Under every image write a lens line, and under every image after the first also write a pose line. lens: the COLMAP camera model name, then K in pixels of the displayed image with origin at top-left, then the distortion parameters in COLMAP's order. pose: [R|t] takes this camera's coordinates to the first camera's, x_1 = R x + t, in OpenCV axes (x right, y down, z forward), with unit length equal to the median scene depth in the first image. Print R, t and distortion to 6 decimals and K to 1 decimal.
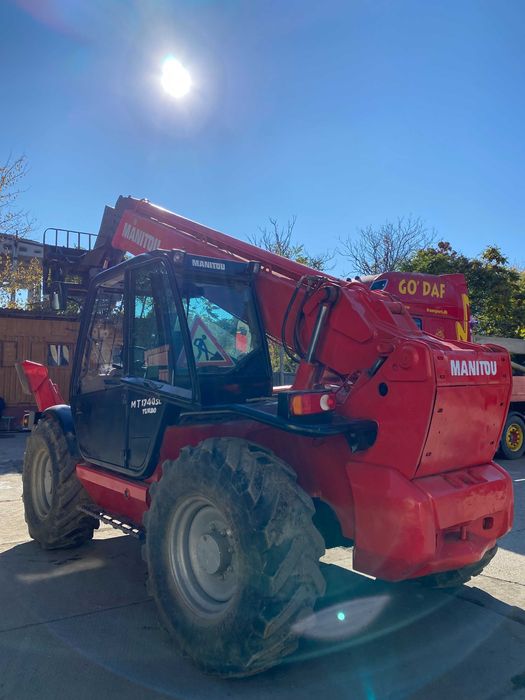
lens RADIAL K [[559.3, 0, 262.5], [0, 559.3, 350.0], [0, 0, 1]] dist [0.006656, -0.003442]
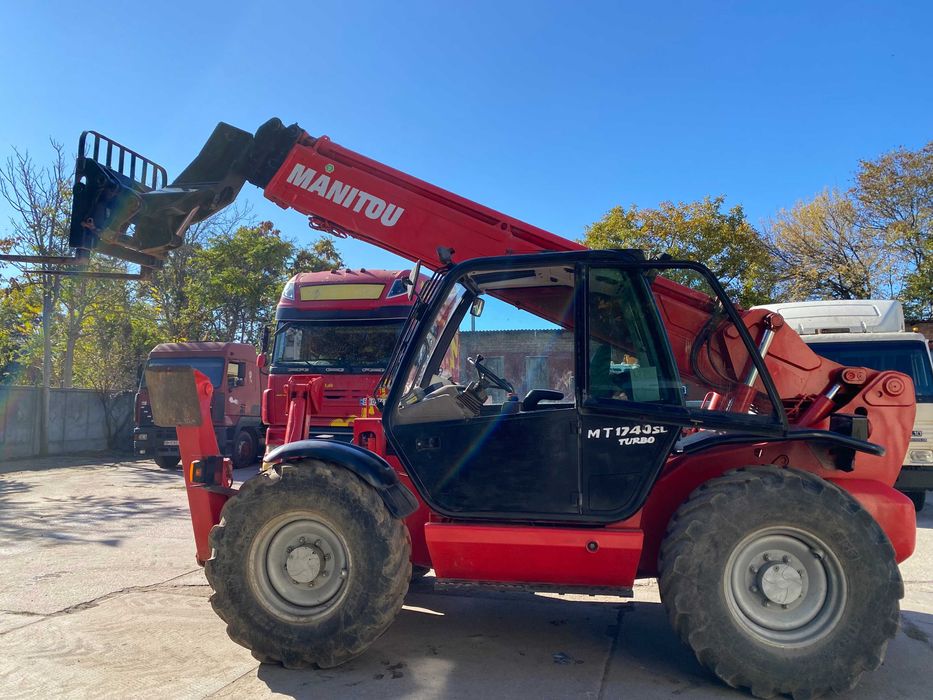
lens RADIAL K [[745.5, 0, 468.8], [0, 745.5, 343.9], [0, 0, 1]] dist [0.006656, -0.003442]
pose [[0.720009, 0.055873, 0.691711, -1.146362], [-0.042911, 0.998431, -0.035983, 0.014034], [-0.692636, -0.003774, 0.721277, 0.358596]]
